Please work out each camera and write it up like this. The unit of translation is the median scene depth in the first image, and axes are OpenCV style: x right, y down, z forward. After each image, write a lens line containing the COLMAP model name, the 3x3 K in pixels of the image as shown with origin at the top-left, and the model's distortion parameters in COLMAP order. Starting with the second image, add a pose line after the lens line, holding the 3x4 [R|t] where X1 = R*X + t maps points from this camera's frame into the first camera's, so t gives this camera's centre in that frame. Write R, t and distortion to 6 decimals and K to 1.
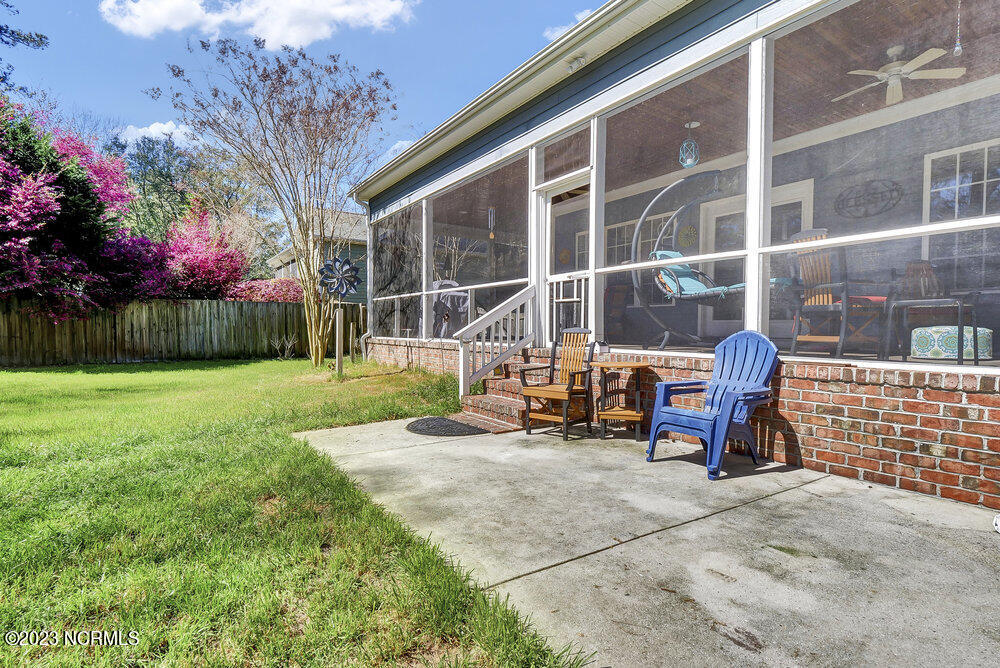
lens RADIAL K [[495.9, 0, 499.1], [0, 495.9, 338.3], [0, 0, 1]] dist [-0.000684, 0.000232]
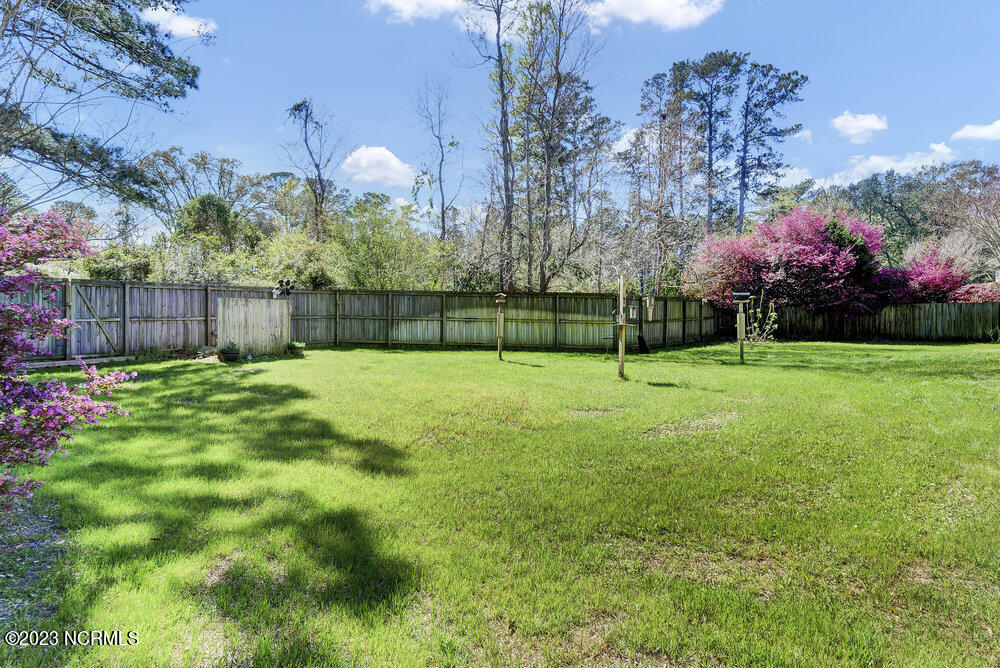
lens RADIAL K [[495.9, 0, 498.7], [0, 495.9, 334.0], [0, 0, 1]] dist [-0.000684, 0.000232]
pose [[0.349674, 0.025301, -0.936530, 0.416496], [-0.009297, 0.999680, 0.023535, -0.004445], [0.936825, 0.000477, 0.349797, -0.875252]]
